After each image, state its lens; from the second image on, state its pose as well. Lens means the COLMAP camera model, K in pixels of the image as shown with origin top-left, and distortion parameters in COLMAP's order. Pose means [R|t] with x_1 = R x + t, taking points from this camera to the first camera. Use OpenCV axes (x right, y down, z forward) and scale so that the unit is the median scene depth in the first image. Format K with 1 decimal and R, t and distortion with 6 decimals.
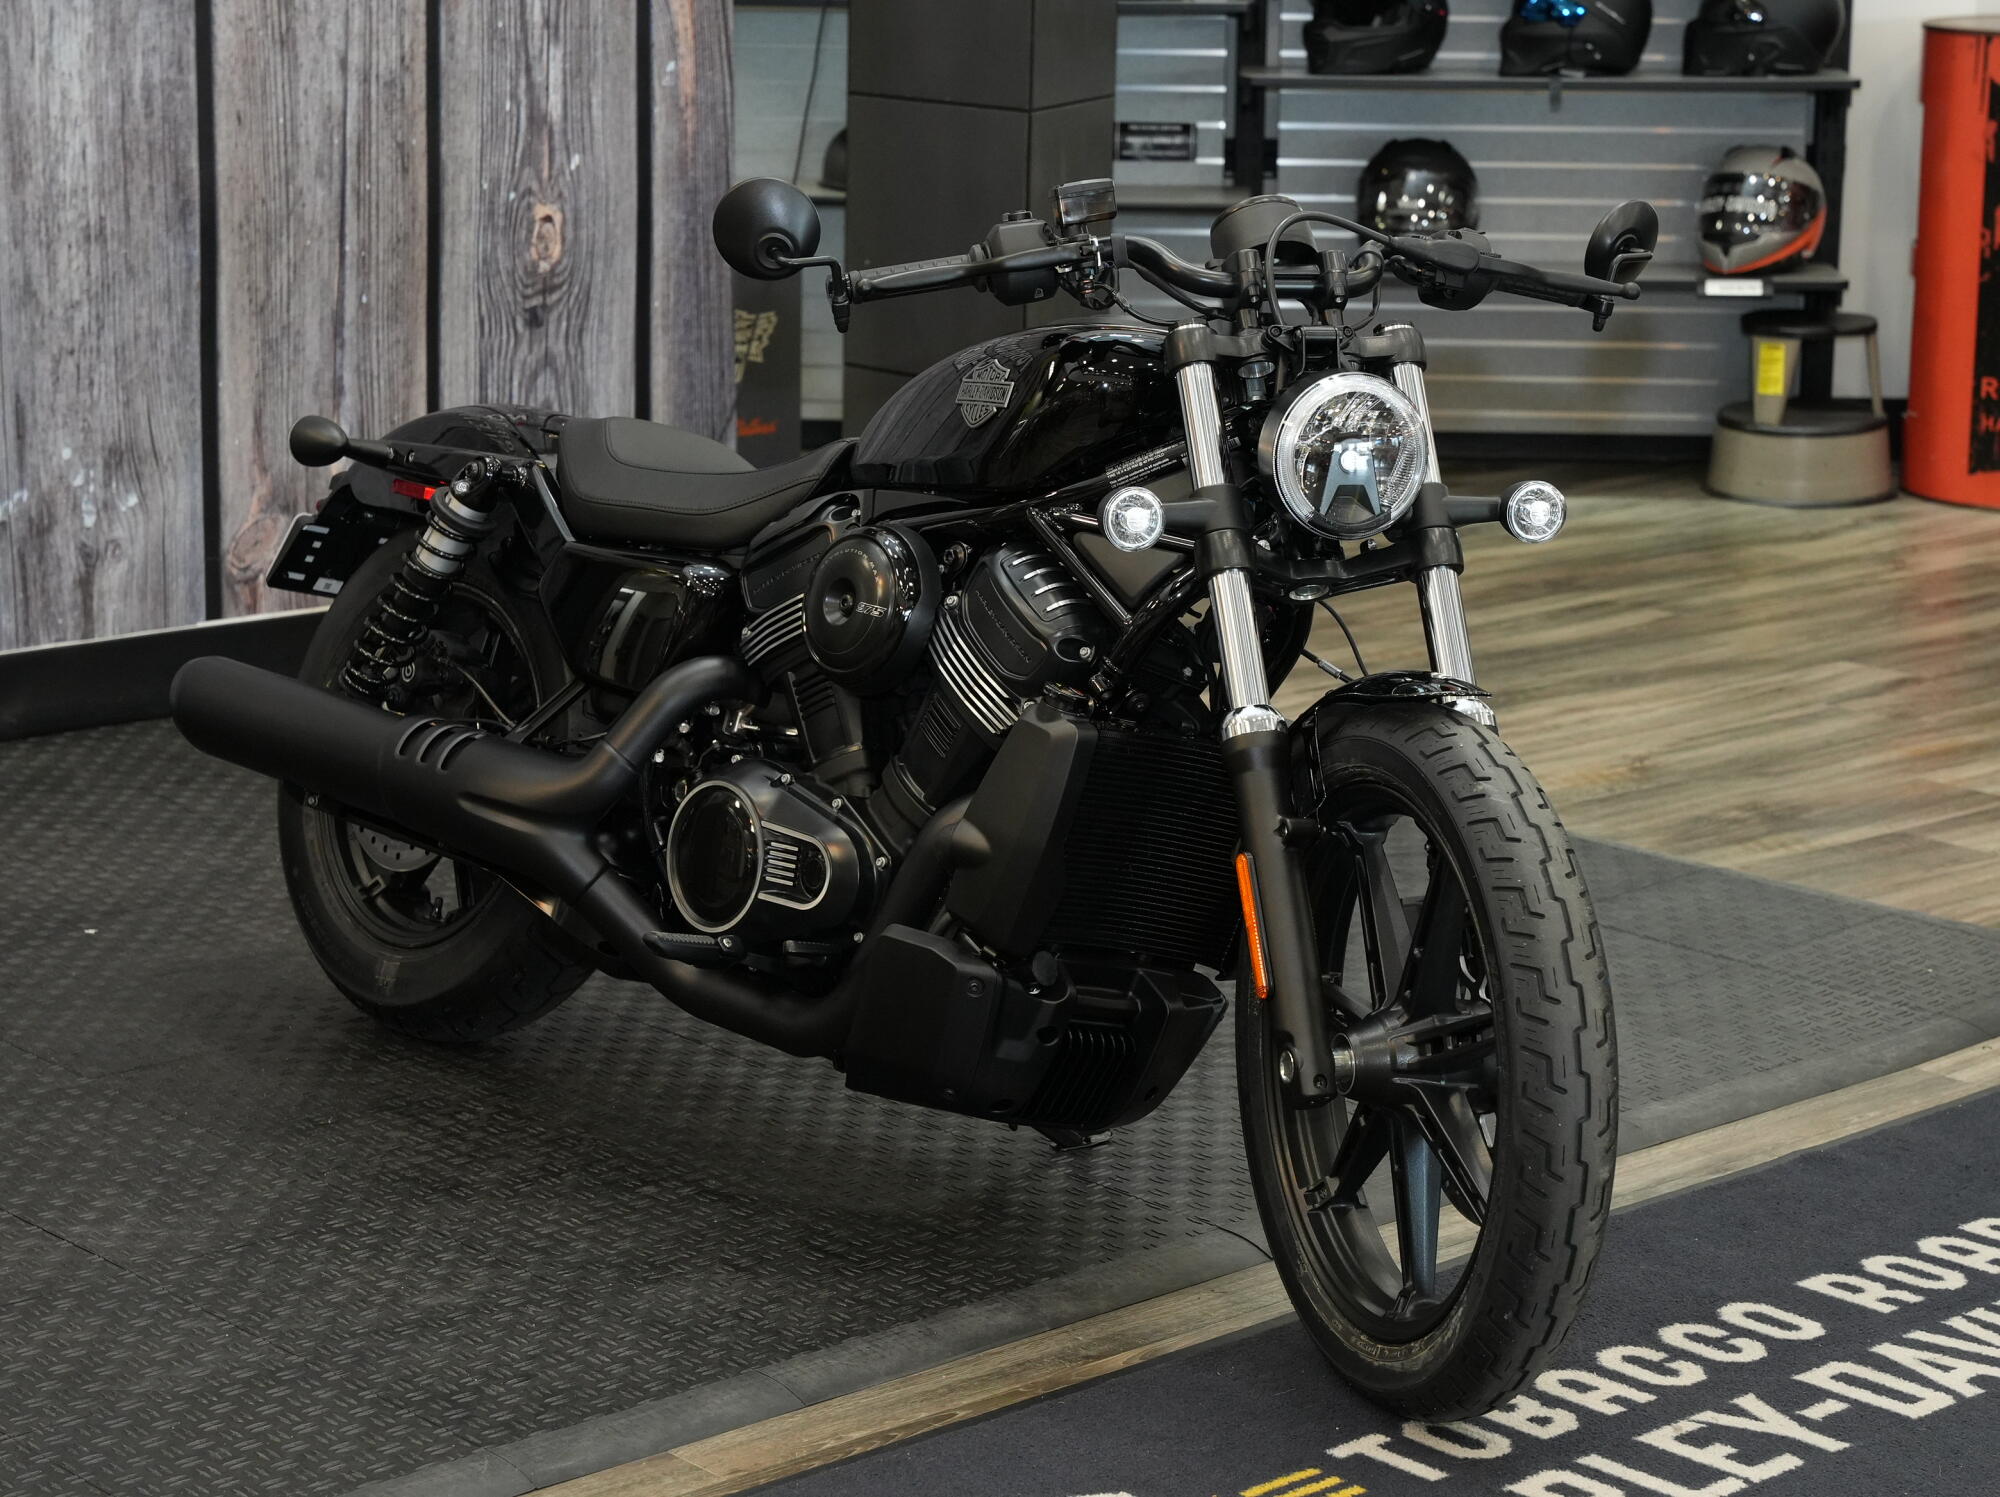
lens RADIAL K [[4350.4, 0, 1000.0], [0, 4350.4, 748.5], [0, 0, 1]] dist [0.011985, 0.298828]
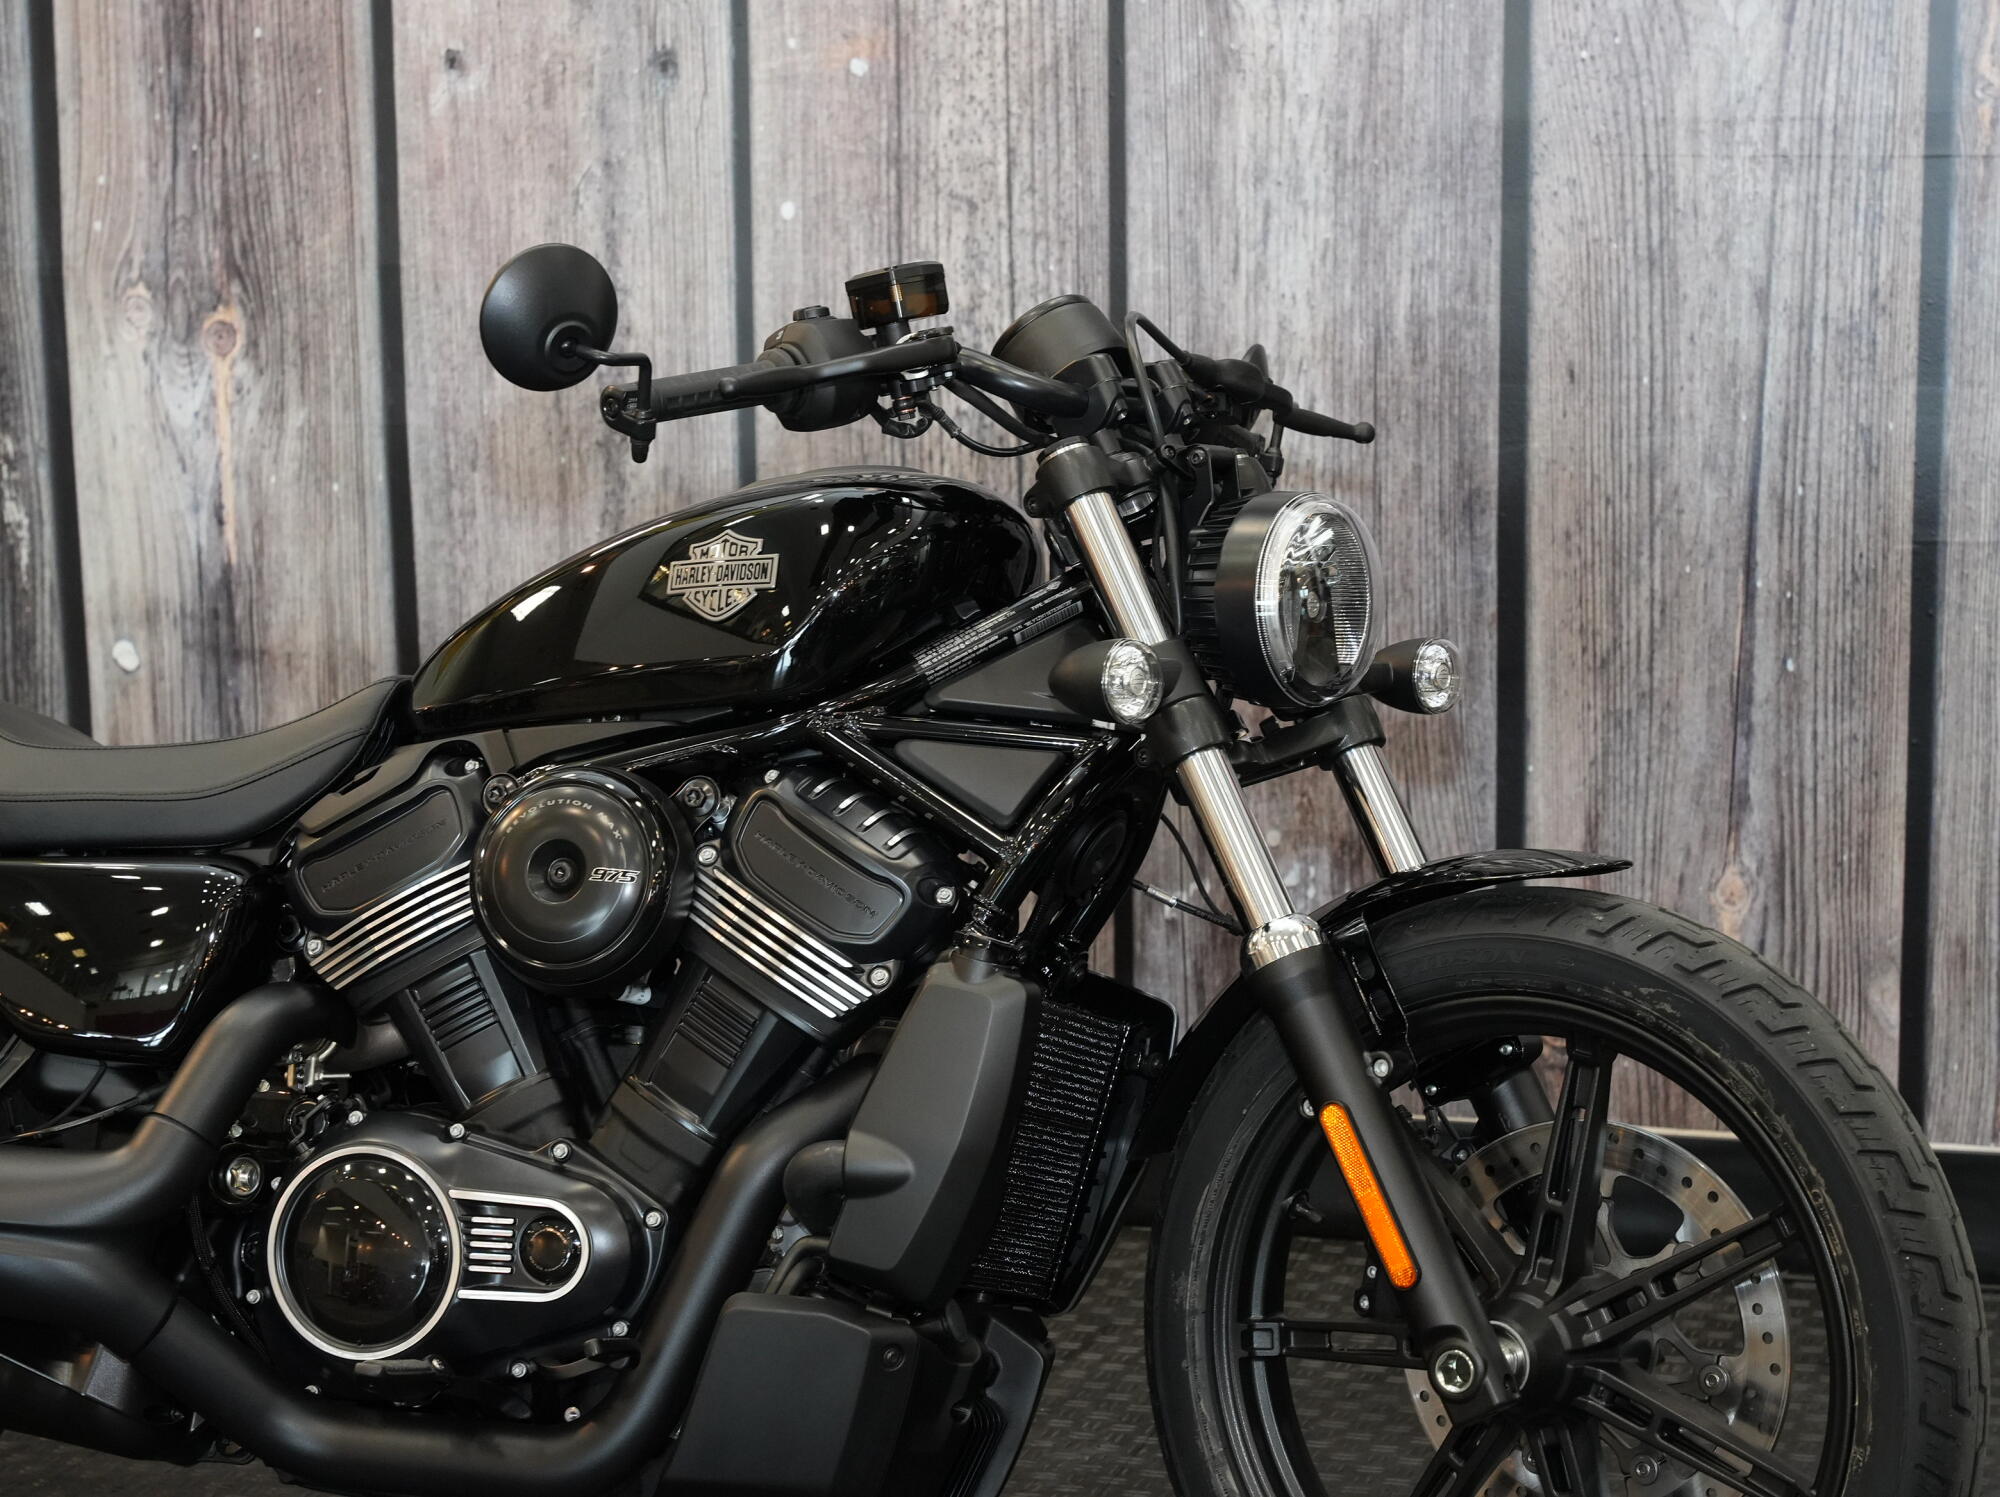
lens RADIAL K [[4350.4, 0, 1000.0], [0, 4350.4, 748.5], [0, 0, 1]] dist [0.011985, 0.298828]
pose [[0.518799, 0.108253, -0.848015, 0.340851], [-0.170544, 0.985117, 0.021419, -0.086526], [0.837712, 0.133511, 0.529540, 0.575913]]
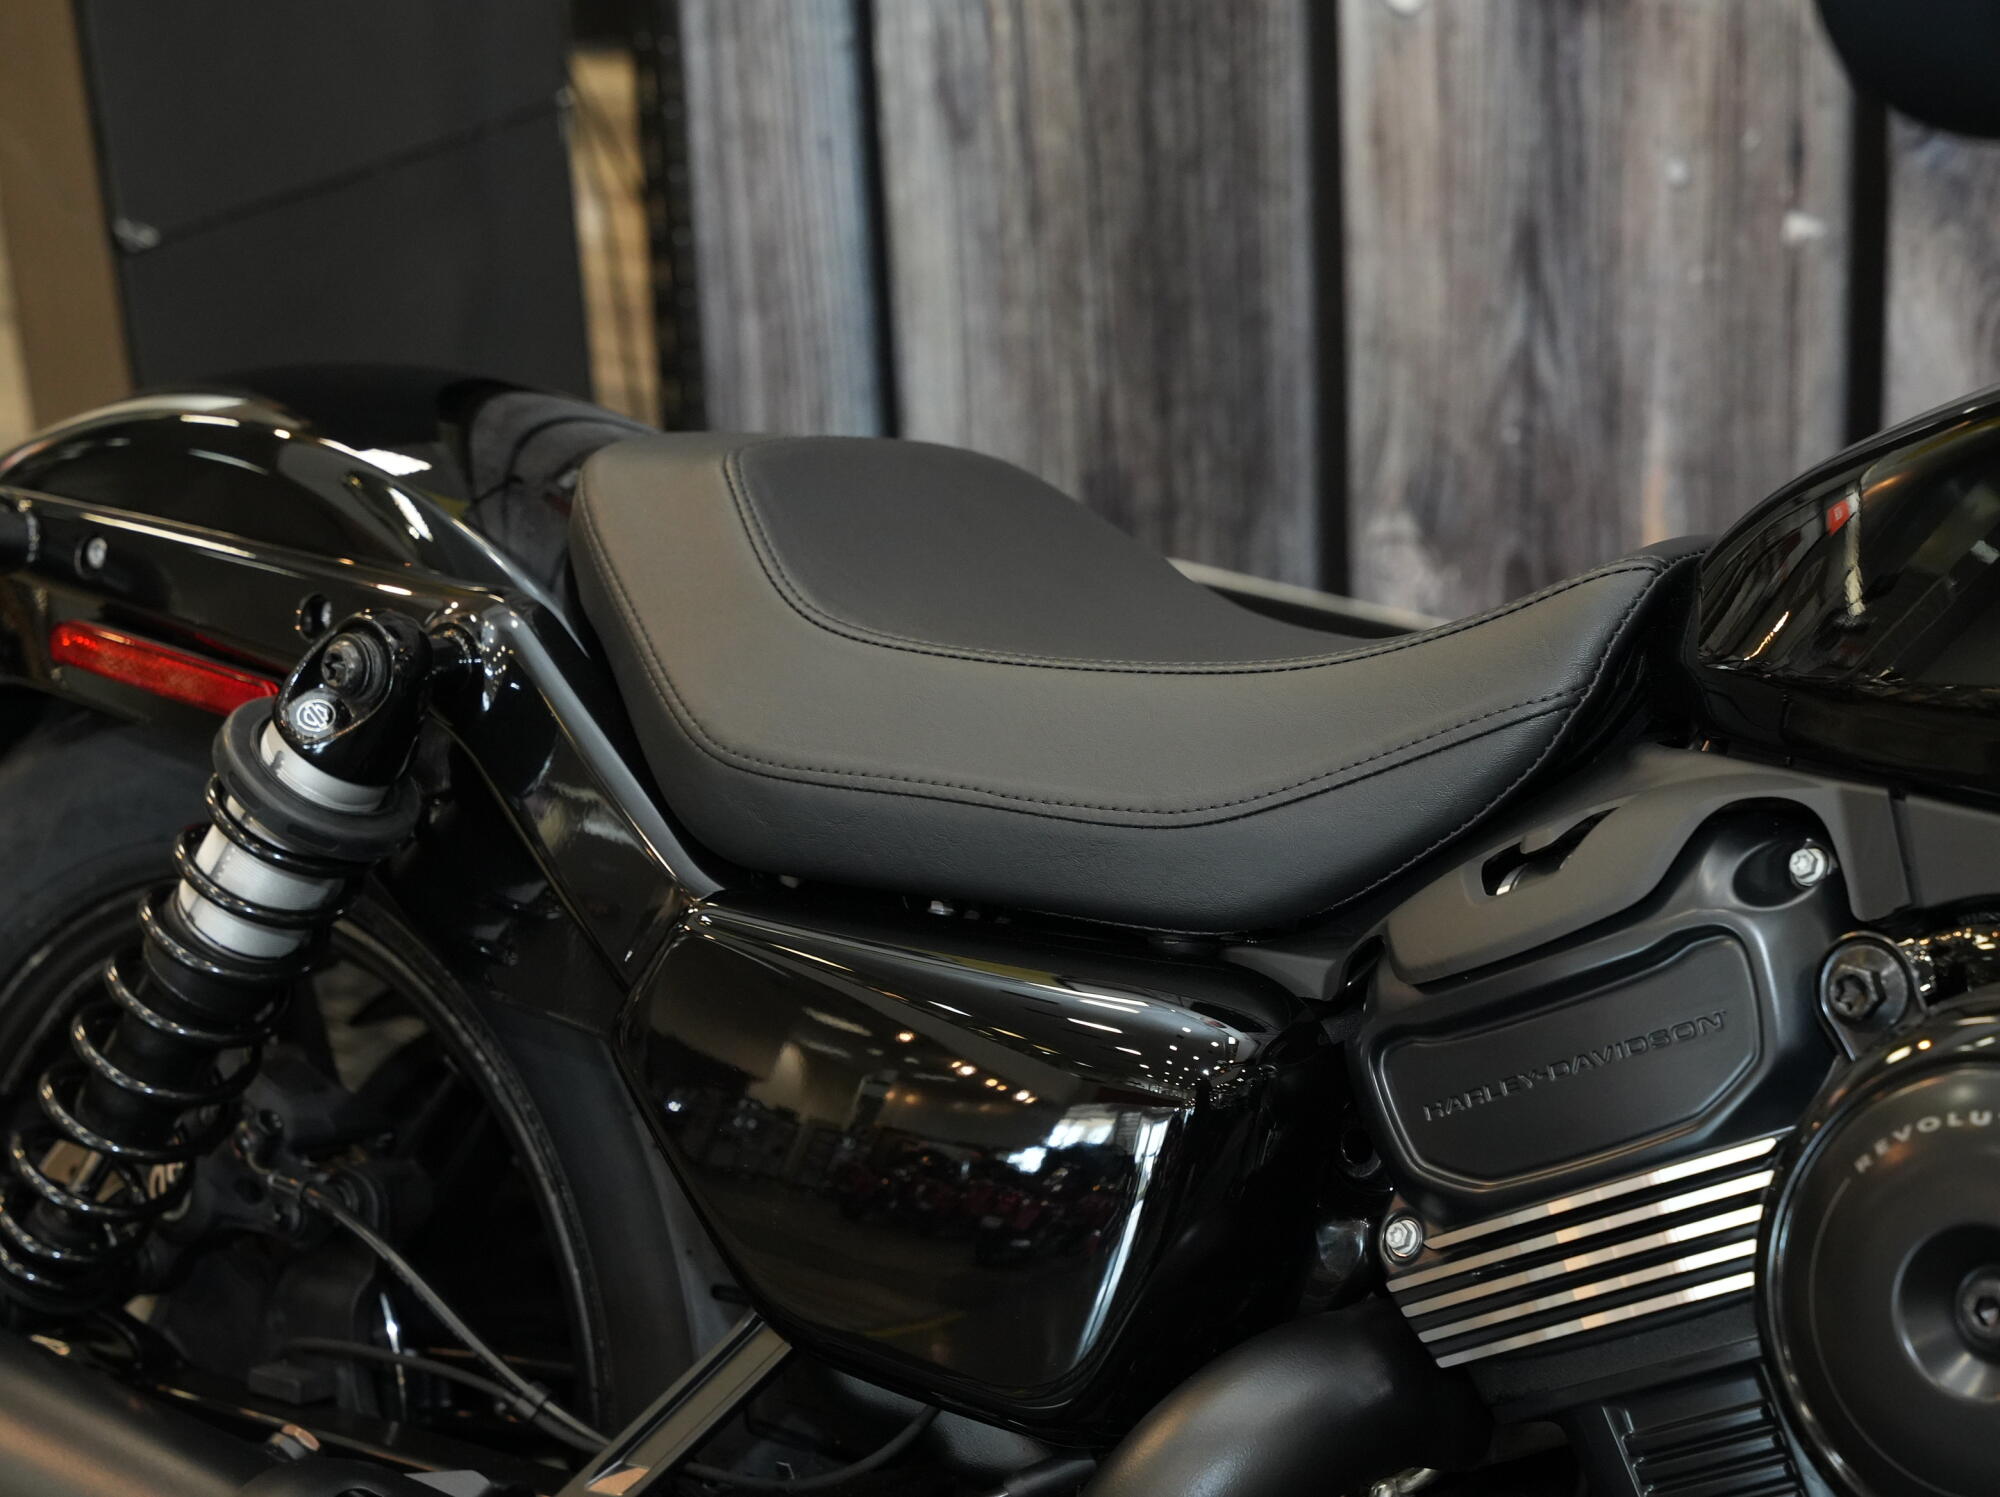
lens RADIAL K [[4350.4, 0, 1000.0], [0, 4350.4, 748.5], [0, 0, 1]] dist [0.011985, 0.298828]
pose [[0.178622, 0.359985, -0.915699, 0.059796], [-0.168911, 0.928069, 0.331899, -0.127510], [0.969311, 0.095387, 0.226579, 0.708511]]
